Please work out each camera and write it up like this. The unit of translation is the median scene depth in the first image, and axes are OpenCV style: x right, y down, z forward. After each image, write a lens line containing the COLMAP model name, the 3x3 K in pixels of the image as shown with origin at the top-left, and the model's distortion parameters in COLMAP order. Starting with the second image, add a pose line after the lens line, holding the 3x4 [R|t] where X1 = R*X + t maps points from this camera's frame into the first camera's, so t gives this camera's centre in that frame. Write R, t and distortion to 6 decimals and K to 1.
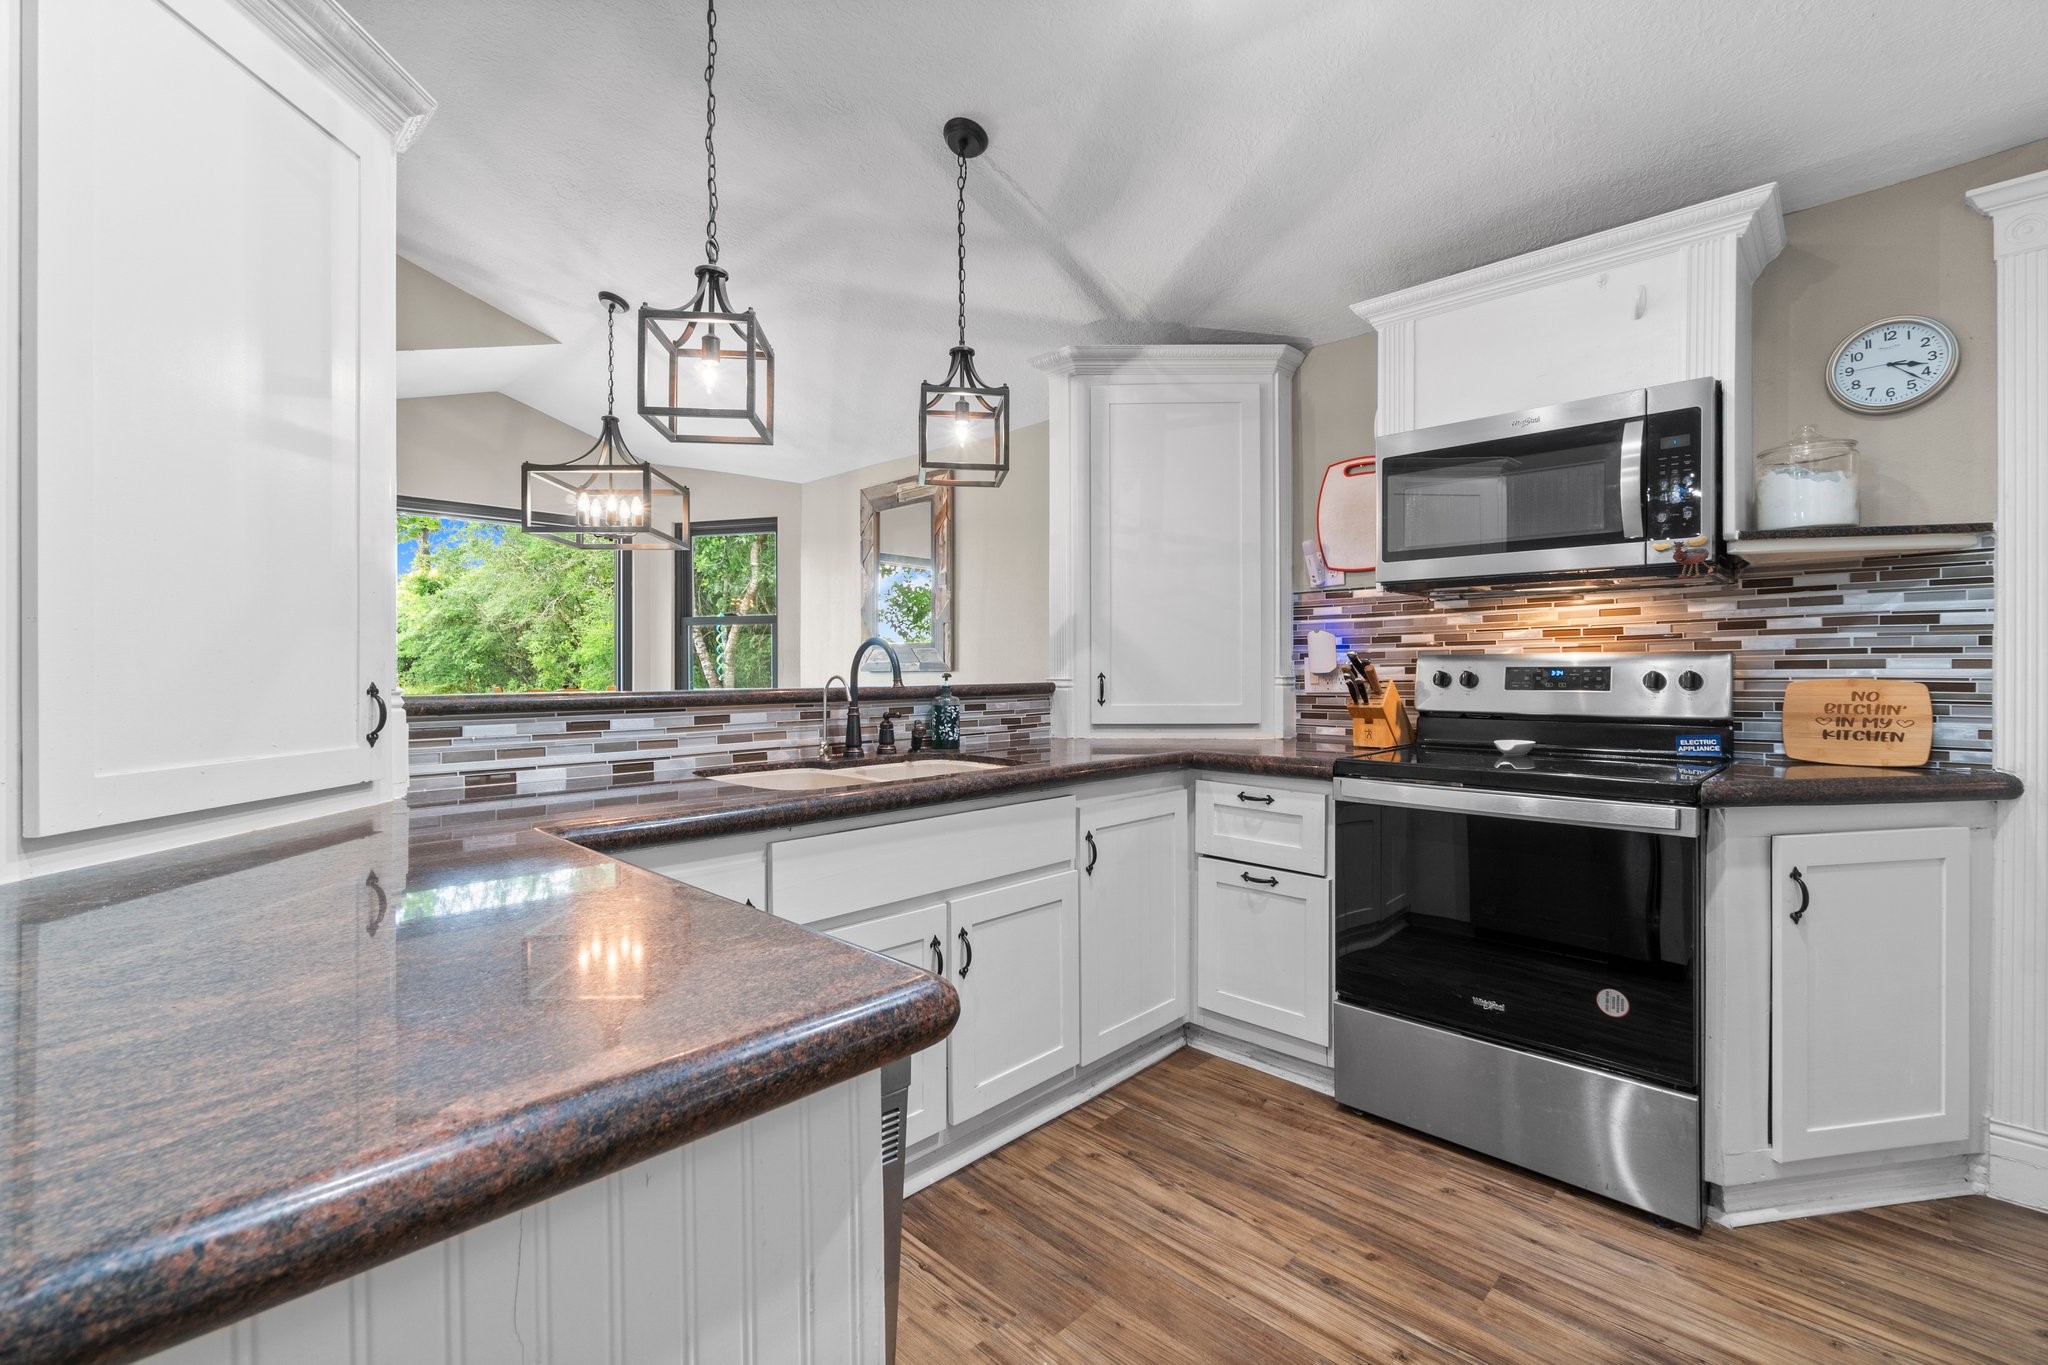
lens RADIAL K [[890.1, 0, 1017.6], [0, 890.1, 672.9], [0, 0, 1]] dist [-0.003133, 0.001487]
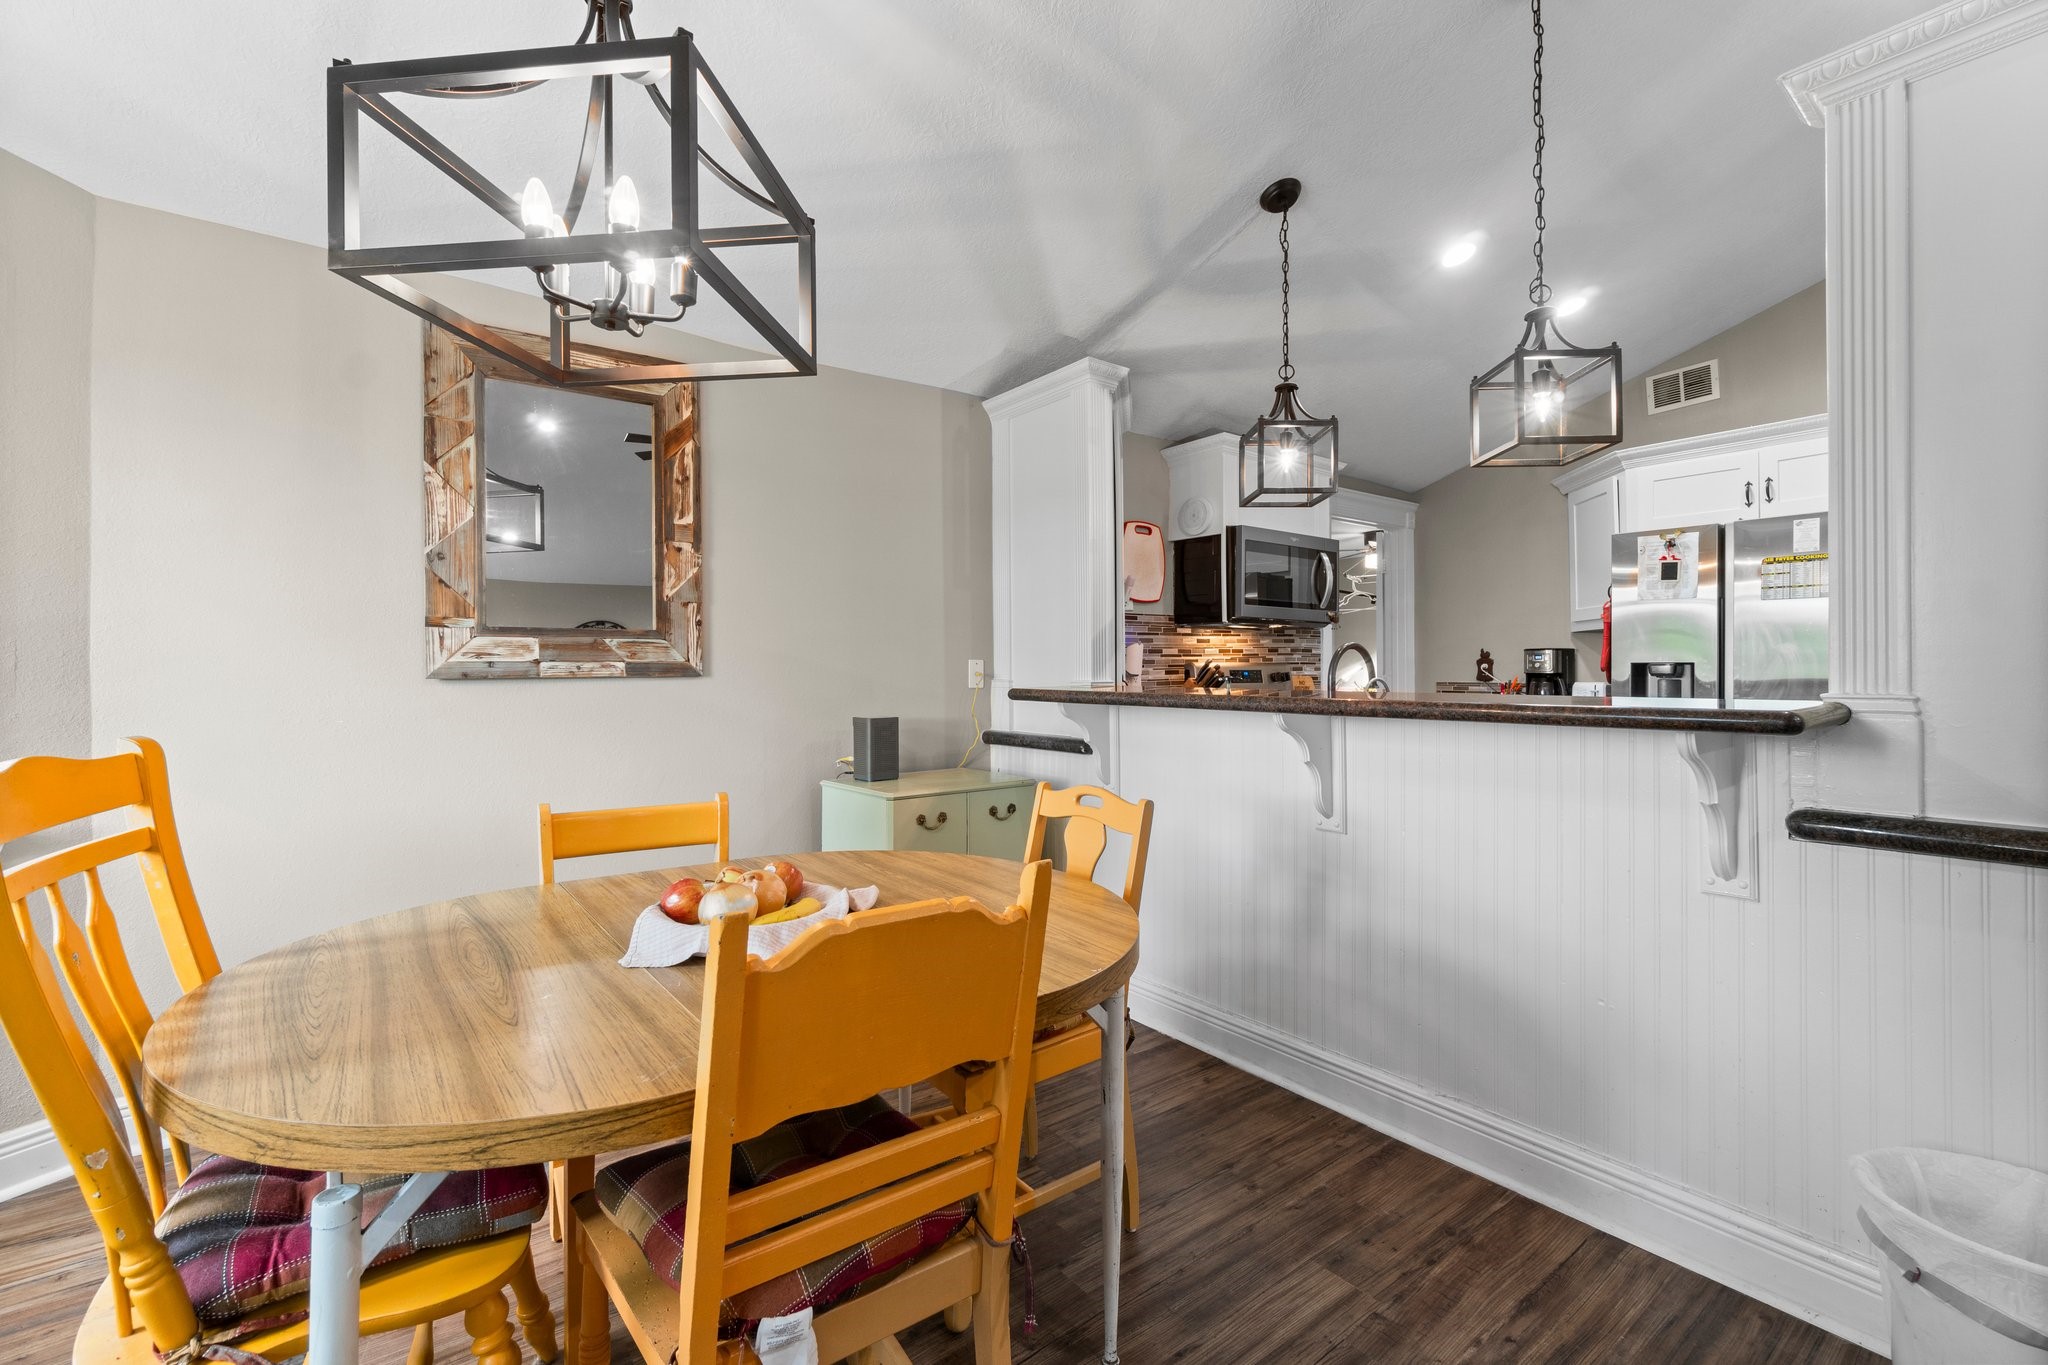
lens RADIAL K [[890.1, 0, 1022.8], [0, 890.1, 671.0], [0, 0, 1]] dist [-0.003133, 0.001487]
pose [[0.134757, -0.001233, 0.990878, -1.327145], [0.004378, 0.999990, 0.000649, -0.008793], [-0.990869, 0.004251, 0.134761, 1.276040]]
